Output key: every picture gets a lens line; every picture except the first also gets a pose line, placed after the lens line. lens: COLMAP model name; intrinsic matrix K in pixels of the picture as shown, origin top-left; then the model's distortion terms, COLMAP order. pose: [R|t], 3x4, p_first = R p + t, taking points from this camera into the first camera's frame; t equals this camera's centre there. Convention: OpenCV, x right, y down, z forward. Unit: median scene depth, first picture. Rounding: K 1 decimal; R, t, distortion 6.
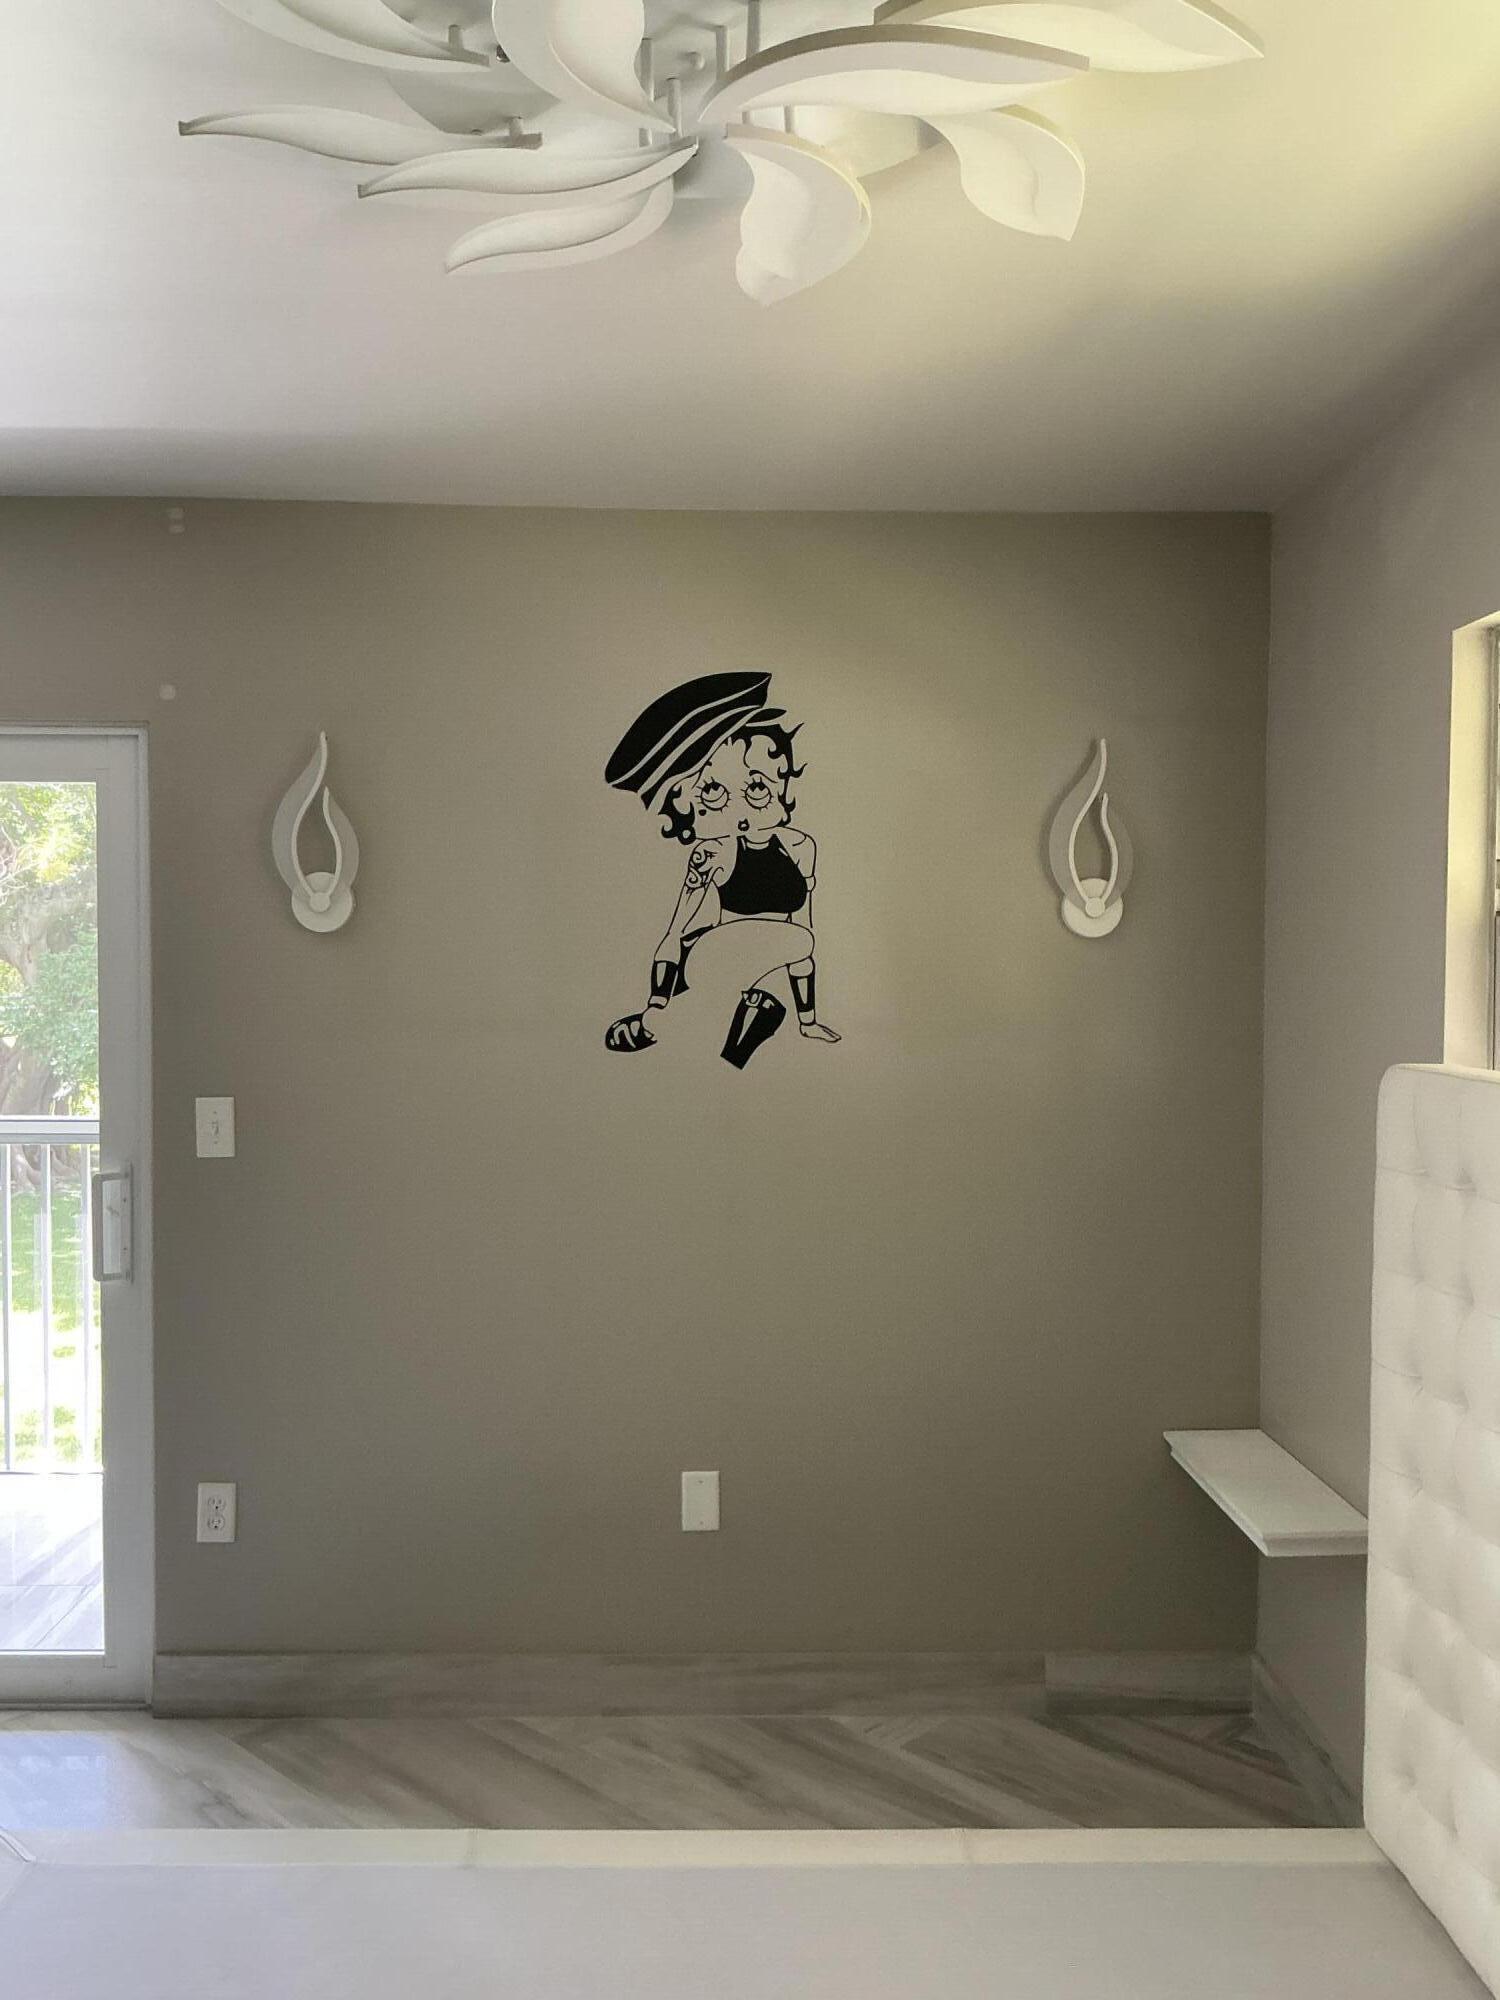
lens RADIAL K [[1568.3, 0, 795.0], [0, 1568.3, 1018.7], [0, 0, 1]] dist [0.122620, -0.227754]
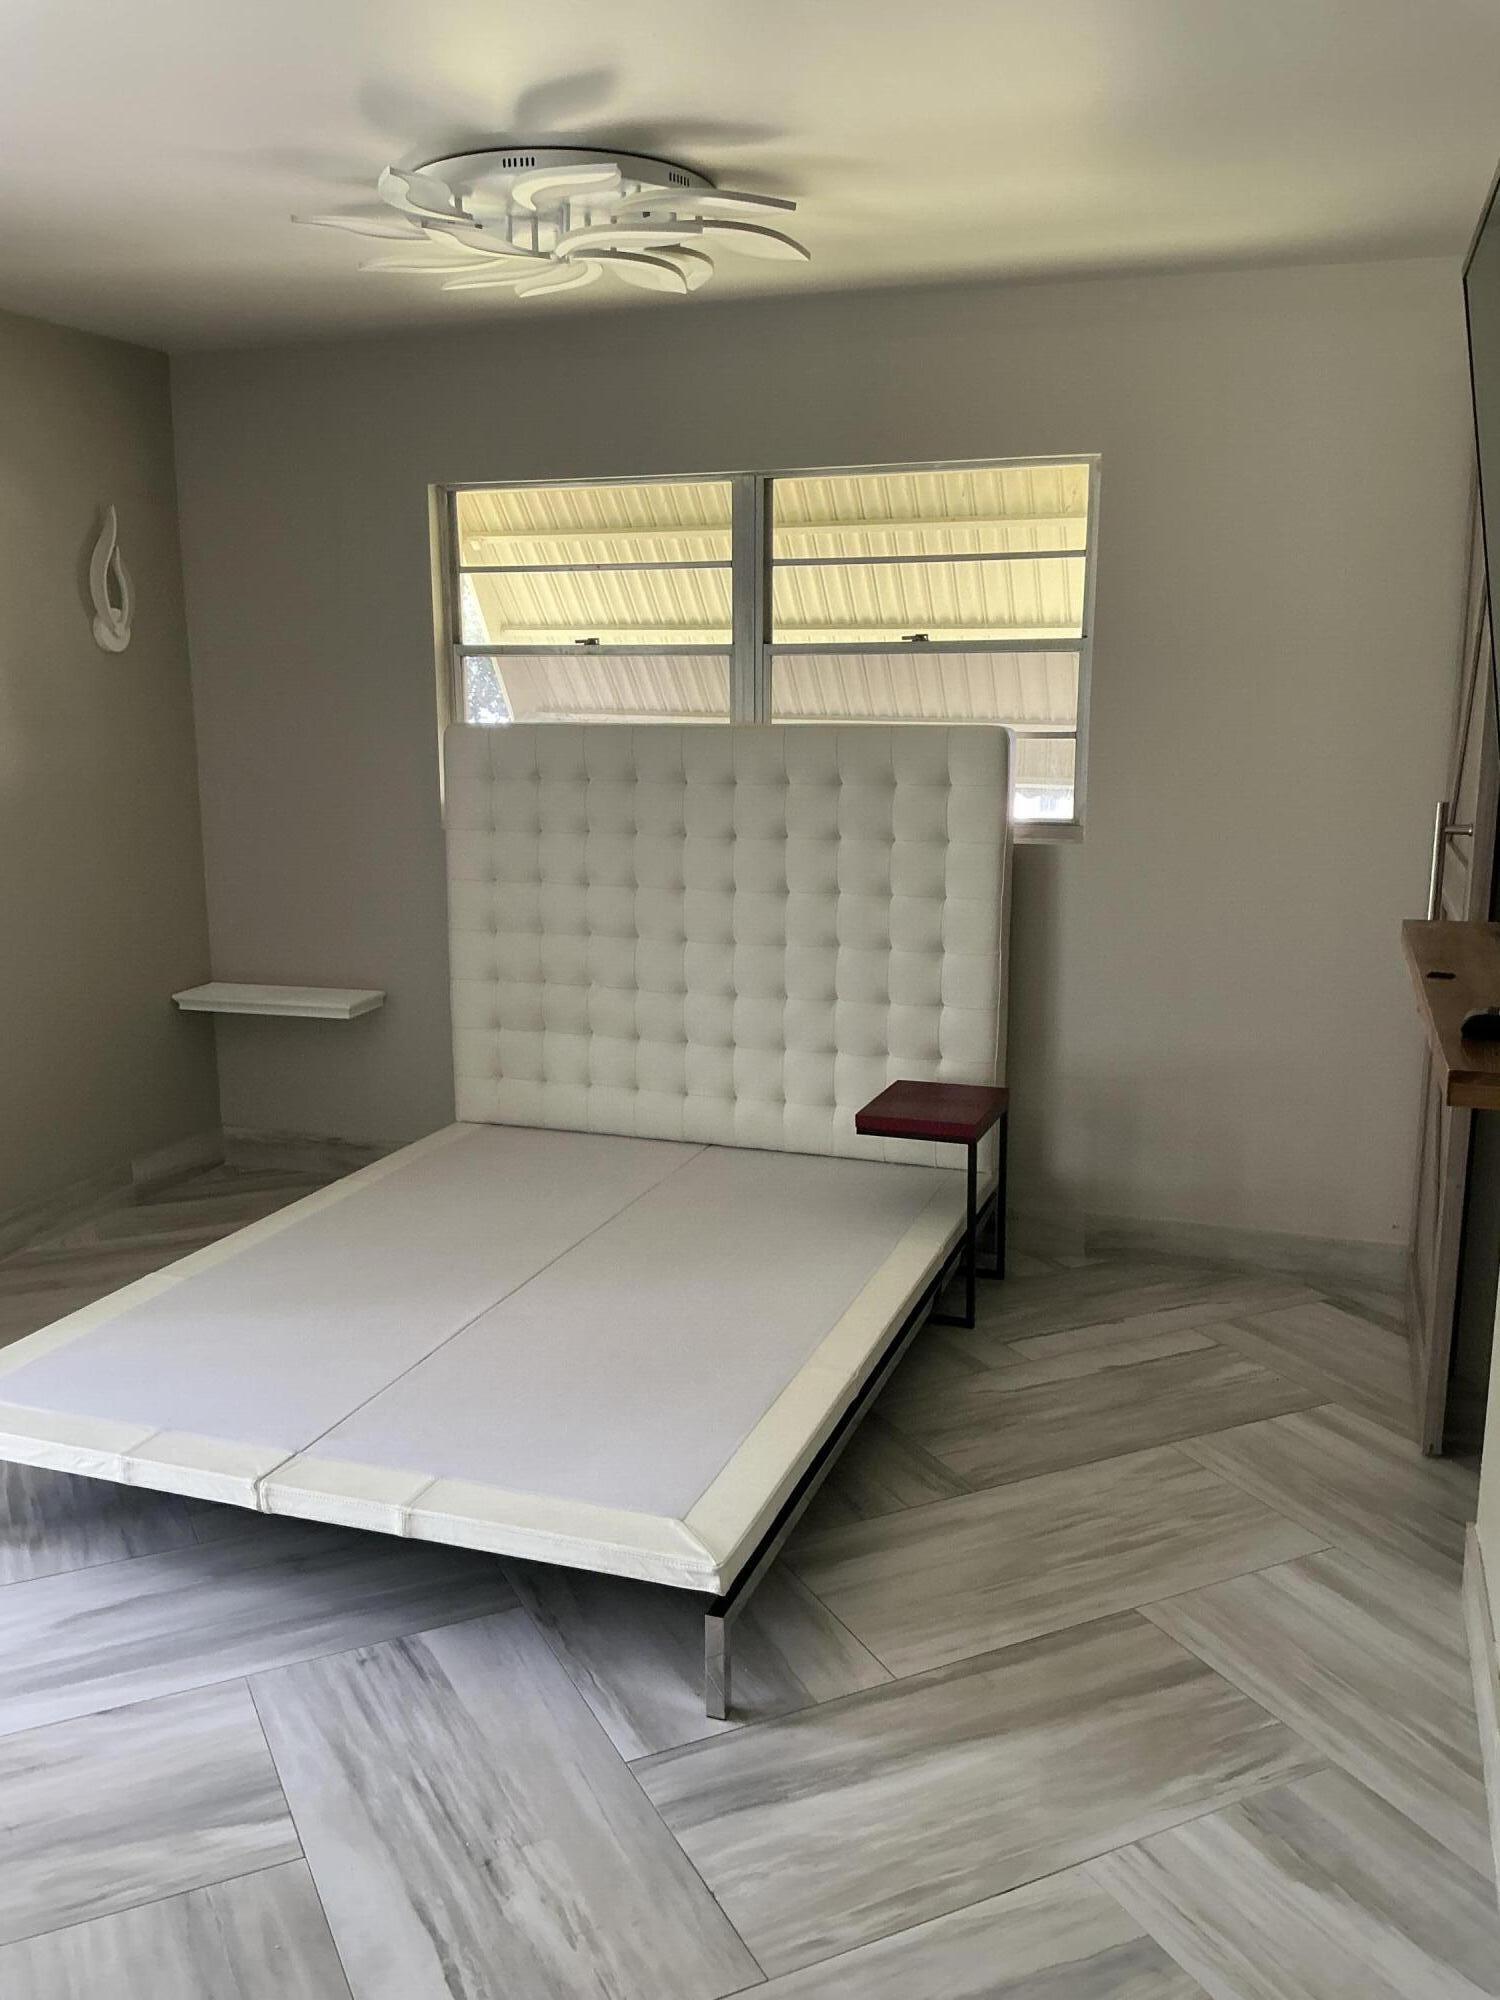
lens RADIAL K [[1648.2, 0, 750.0], [0, 1648.2, 1000.0], [0, 0, 1]] dist [0.134781, -0.282173]
pose [[0.341167, -0.182200, 0.922176, -1.037980], [0.019262, 0.982184, 0.186930, -0.015309], [-0.939805, -0.046012, 0.338599, -0.027678]]
